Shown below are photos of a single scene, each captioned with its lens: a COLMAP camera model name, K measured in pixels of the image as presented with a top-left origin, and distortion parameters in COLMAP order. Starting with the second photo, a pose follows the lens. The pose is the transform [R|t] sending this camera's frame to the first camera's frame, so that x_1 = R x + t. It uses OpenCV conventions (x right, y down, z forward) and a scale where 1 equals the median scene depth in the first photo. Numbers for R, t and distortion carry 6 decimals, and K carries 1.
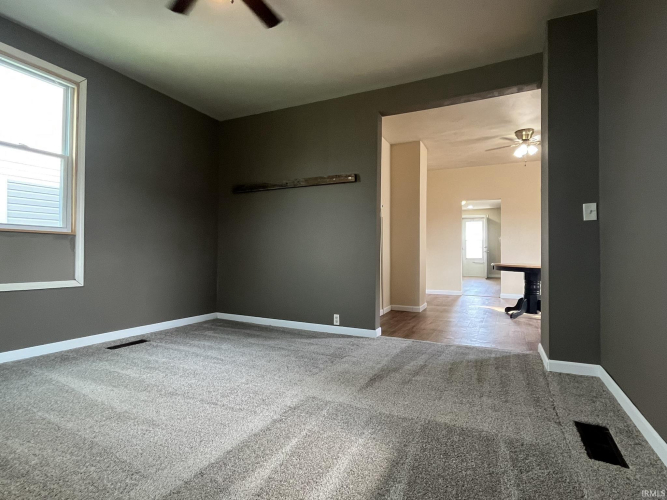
lens RADIAL K [[355.4, 0, 327.3], [0, 355.4, 250.1], [0, 0, 1]] dist [-0.003394, 0.000261]
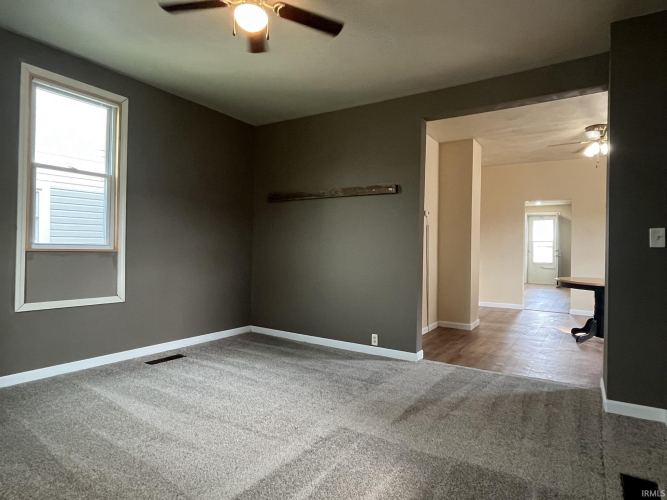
lens RADIAL K [[399.3, 0, 324.7], [0, 399.3, 249.9], [0, 0, 1]] dist [-0.002399, -0.000694]
pose [[0.992965, 0.008608, -0.118091, 0.021838], [-0.007374, 0.999914, 0.010877, -0.067071], [0.118175, -0.009930, 0.992943, -0.078046]]
